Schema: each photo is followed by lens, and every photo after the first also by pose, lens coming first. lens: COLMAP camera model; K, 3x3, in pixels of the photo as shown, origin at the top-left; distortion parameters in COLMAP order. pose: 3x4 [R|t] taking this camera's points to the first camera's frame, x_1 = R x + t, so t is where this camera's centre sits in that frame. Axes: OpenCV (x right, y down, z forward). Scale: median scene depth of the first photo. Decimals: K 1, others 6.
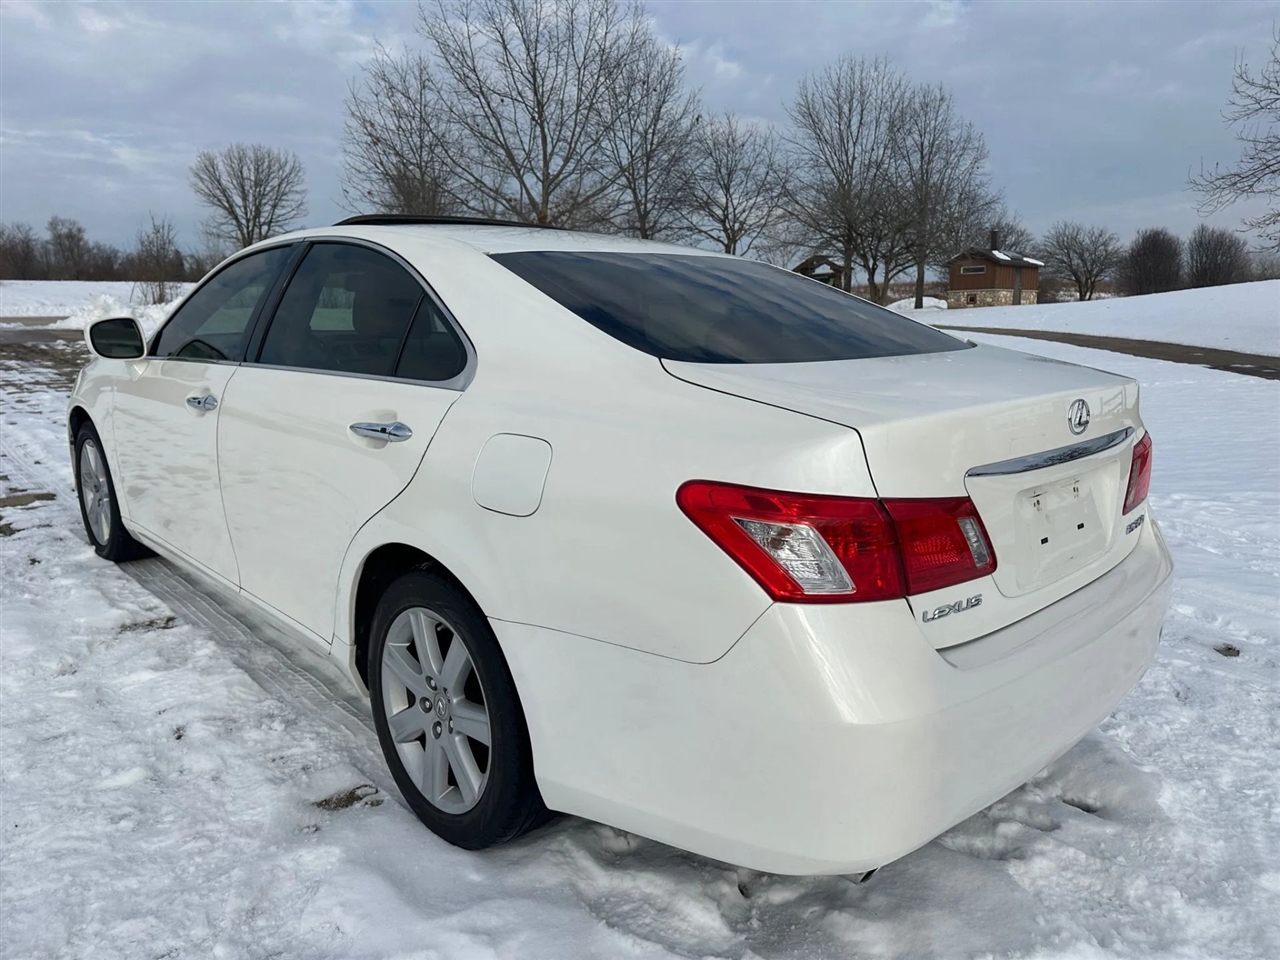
lens RADIAL K [[905.3, 0, 631.3], [0, 905.3, 479.9], [0, 0, 1]] dist [0.032947, -0.044137]
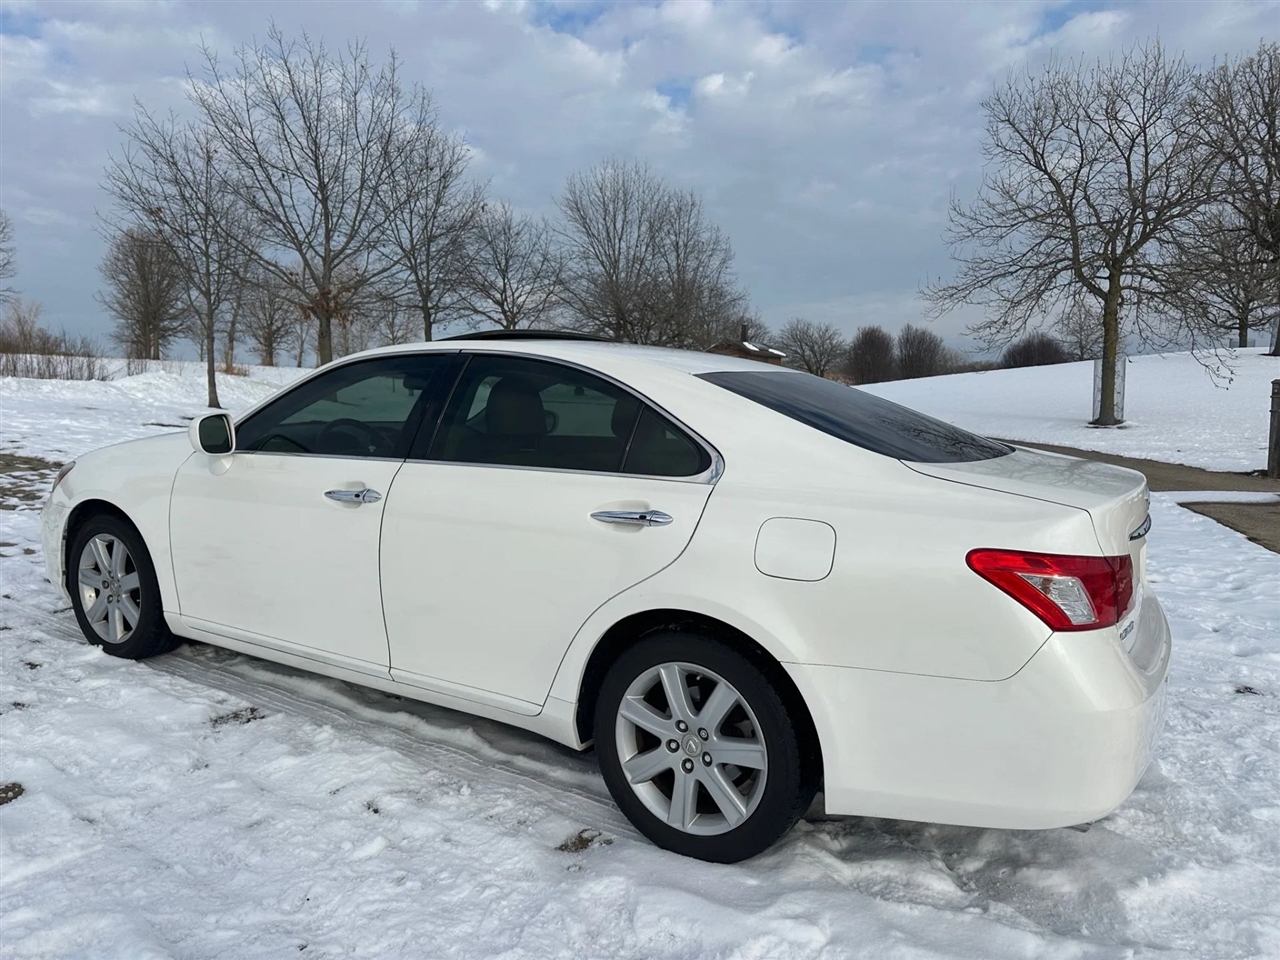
lens RADIAL K [[905.3, 0, 637.0], [0, 905.3, 483.6], [0, 0, 1]] dist [0.032947, -0.044137]
pose [[0.962058, -0.011684, 0.272594, -0.042911], [0.033517, 0.996577, -0.075575, -0.000607], [-0.270778, 0.081844, 0.959156, -0.011447]]
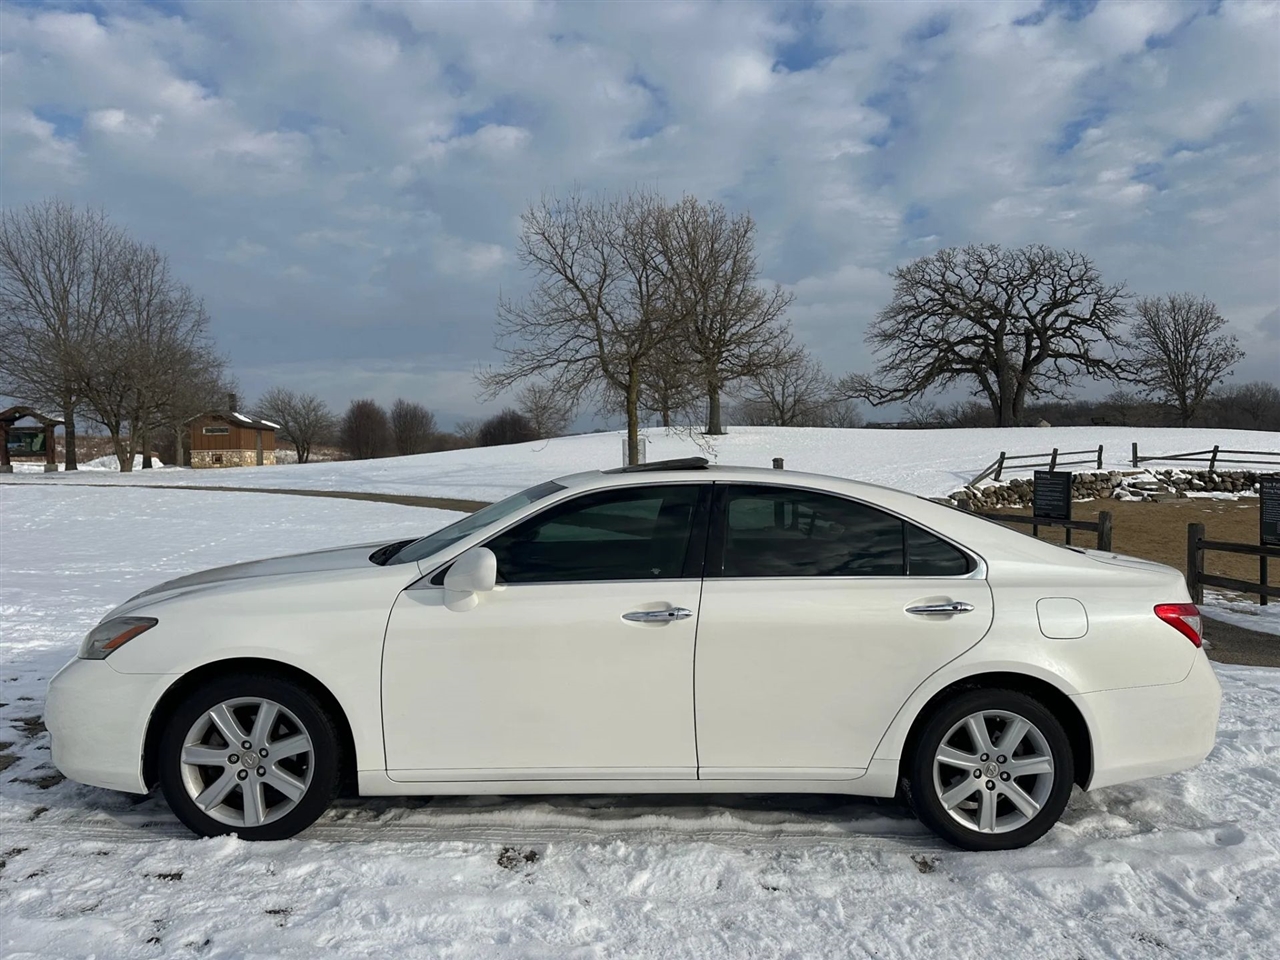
lens RADIAL K [[905.3, 0, 648.6], [0, 905.3, 492.3], [0, 0, 1]] dist [0.032947, -0.044137]
pose [[0.638738, -0.022133, 0.769106, -0.133676], [0.139523, 0.986346, -0.087488, -0.013733], [-0.756668, 0.163190, 0.633105, 0.023914]]
